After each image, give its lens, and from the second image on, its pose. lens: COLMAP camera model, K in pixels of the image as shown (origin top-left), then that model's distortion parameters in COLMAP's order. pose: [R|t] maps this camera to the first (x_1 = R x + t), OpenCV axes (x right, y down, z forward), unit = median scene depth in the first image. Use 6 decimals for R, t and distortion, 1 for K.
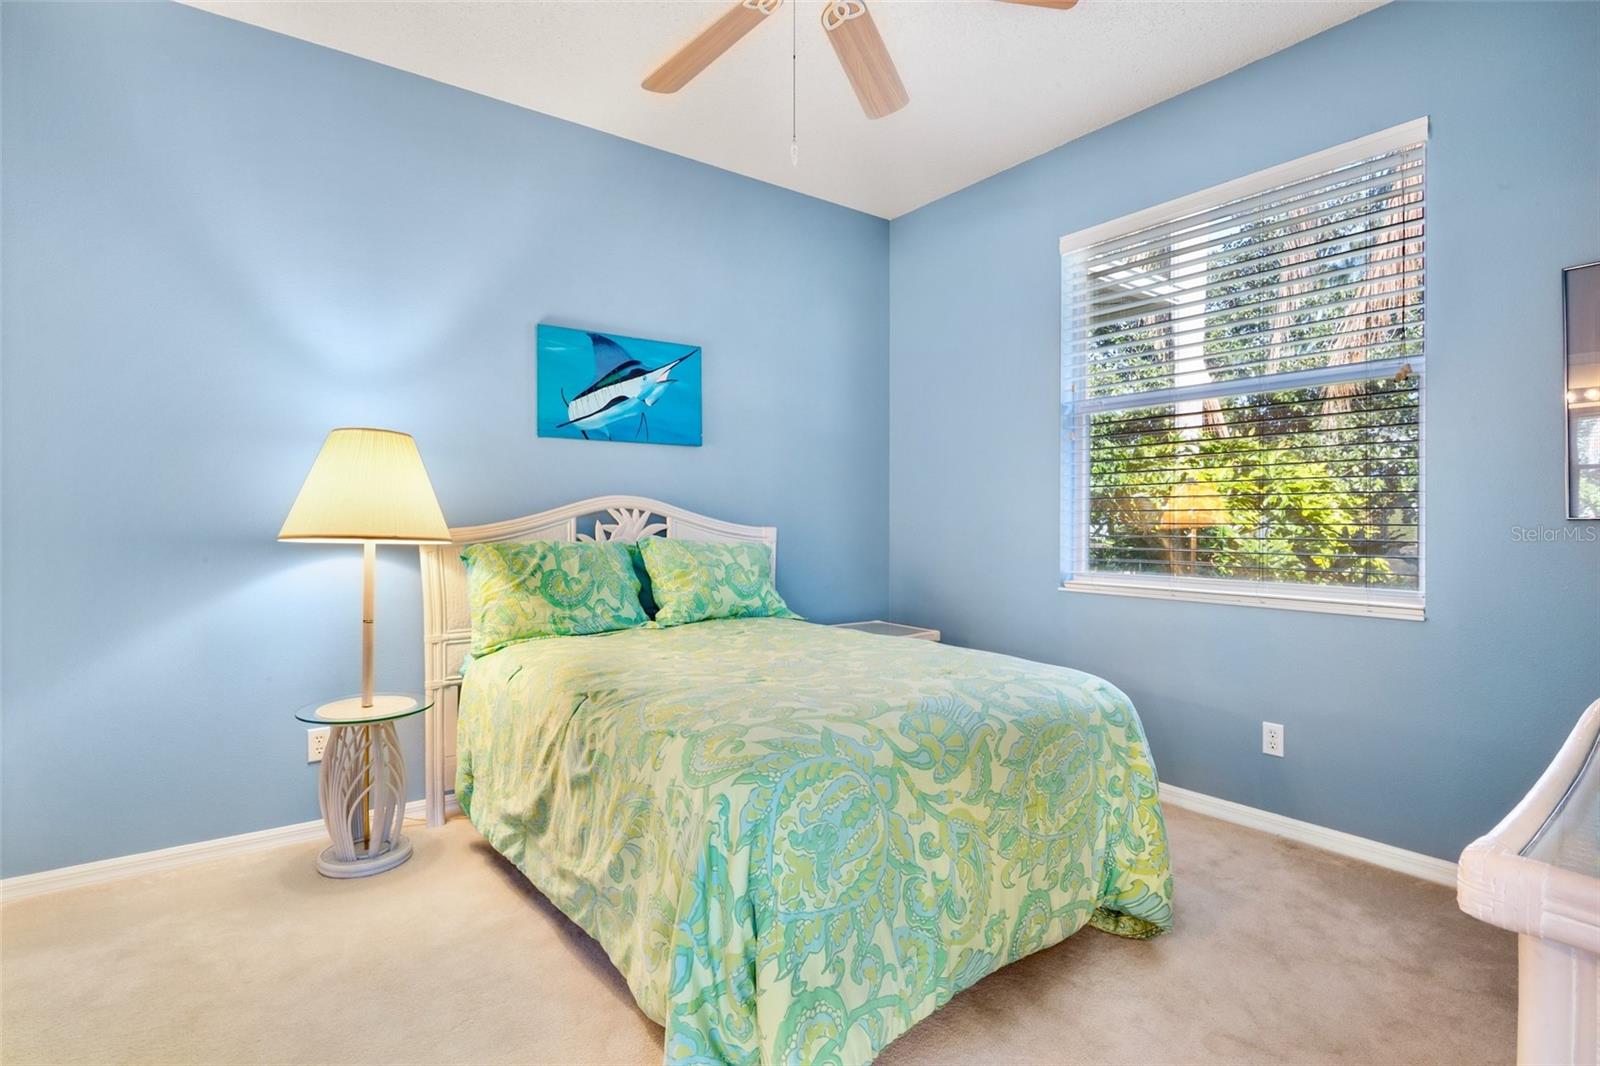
lens RADIAL K [[777.3, 0, 793.5], [0, 777.3, 524.5], [0, 0, 1]] dist [0.002135, 0.000111]
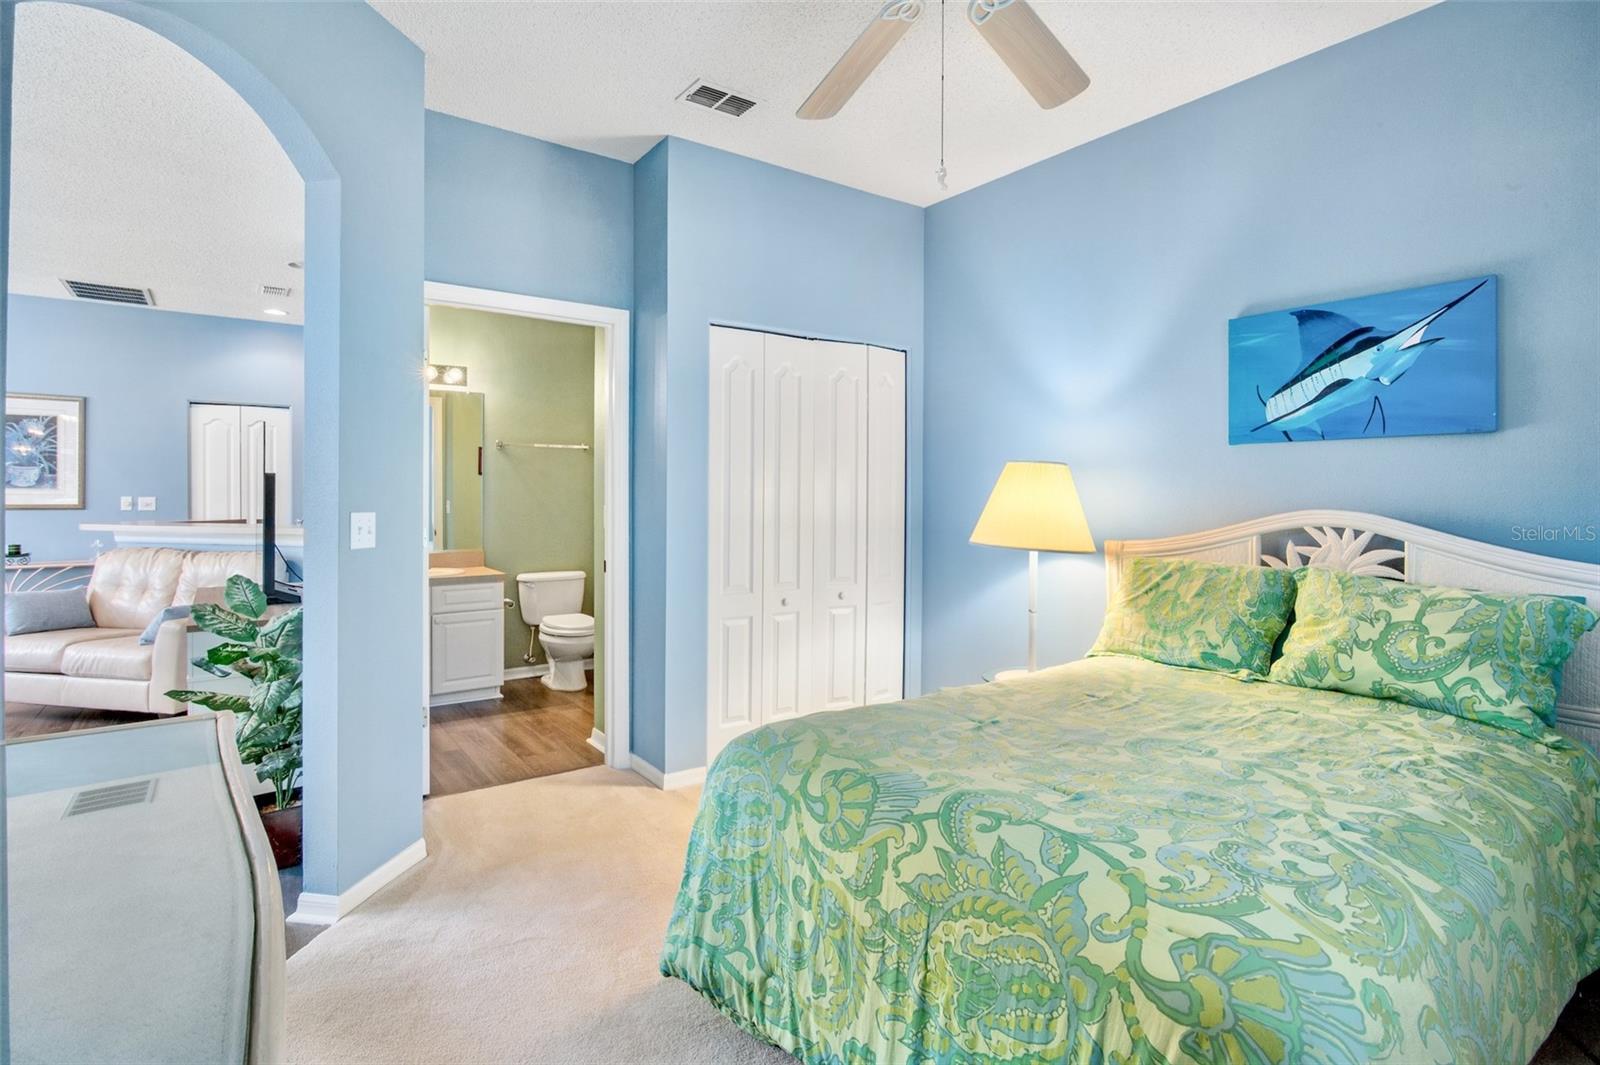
lens RADIAL K [[800.9, 0, 790.2], [0, 800.9, 495.6], [0, 0, 1]] dist [-0.000165, 0.000162]
pose [[0.002246, 0.006359, -0.999977, 0.582415], [-0.013195, 0.999893, 0.006329, -0.050590], [0.999910, 0.013180, 0.002330, 0.471594]]
